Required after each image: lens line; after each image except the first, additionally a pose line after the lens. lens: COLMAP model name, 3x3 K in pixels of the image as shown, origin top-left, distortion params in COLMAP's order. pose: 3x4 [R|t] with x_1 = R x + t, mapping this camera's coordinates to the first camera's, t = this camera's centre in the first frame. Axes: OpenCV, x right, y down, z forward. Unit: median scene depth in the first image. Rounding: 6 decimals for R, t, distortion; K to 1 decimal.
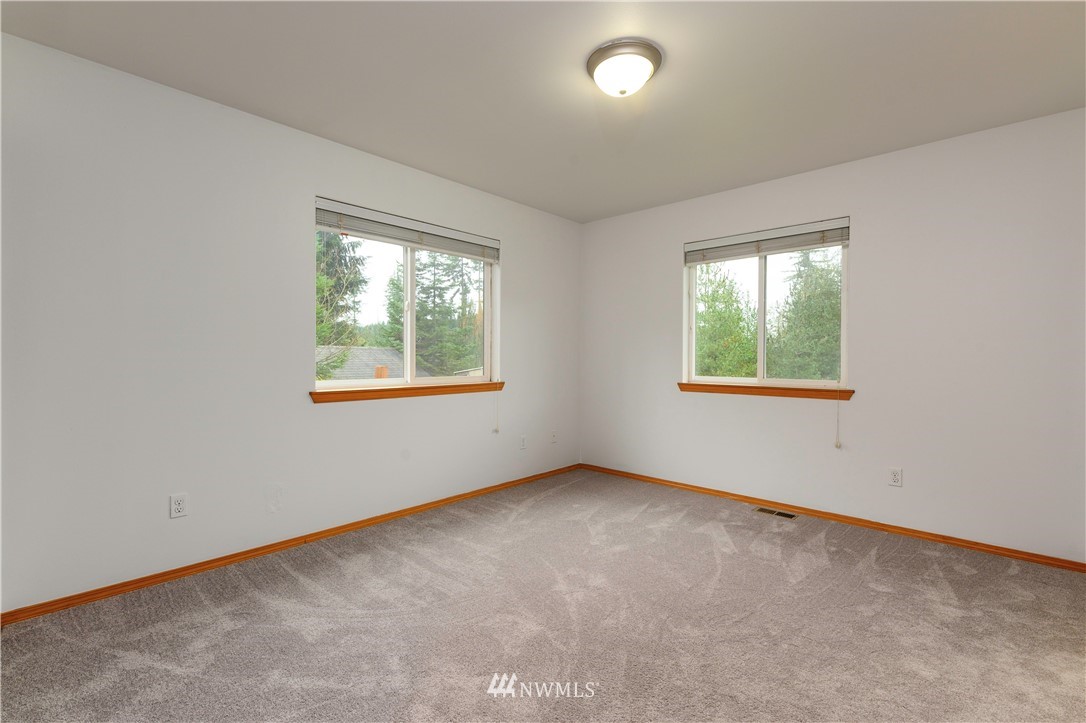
lens RADIAL K [[487.1, 0, 538.5], [0, 487.1, 360.1], [0, 0, 1]] dist [0.002070, -0.000708]
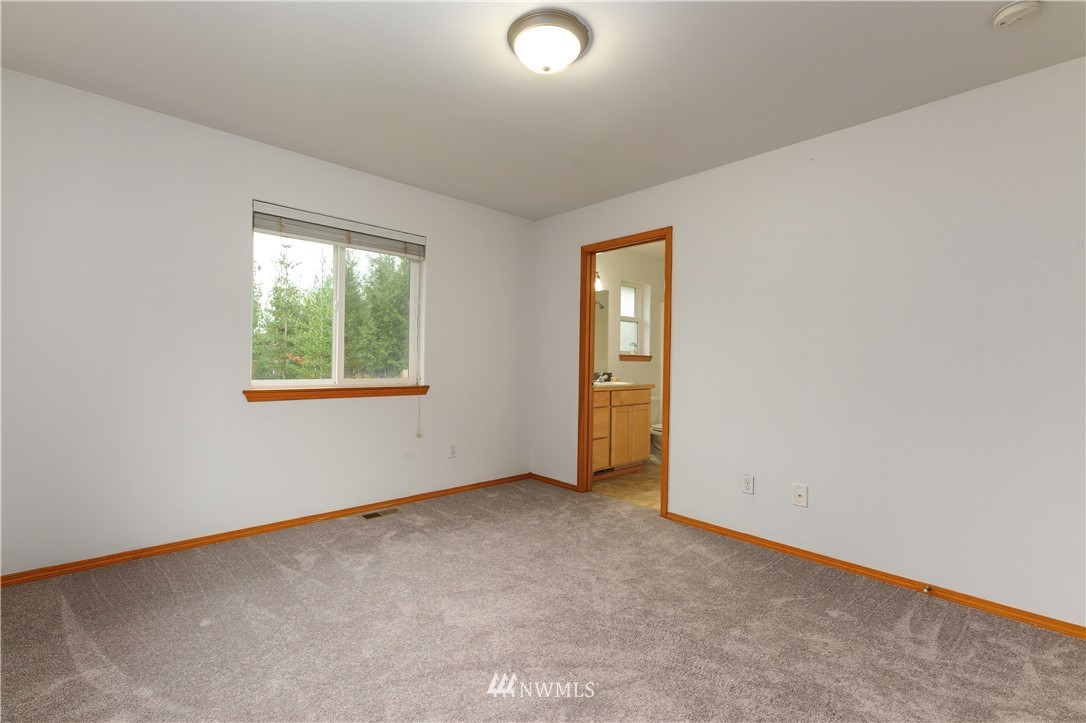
lens RADIAL K [[467.2, 0, 543.1], [0, 467.2, 361.3], [0, 0, 1]] dist [0.000494, -0.000405]
pose [[0.052900, 0.014490, 0.998495, -0.463146], [0.000581, 0.999894, -0.014541, 0.019851], [-0.998600, 0.001350, 0.052886, 0.651086]]
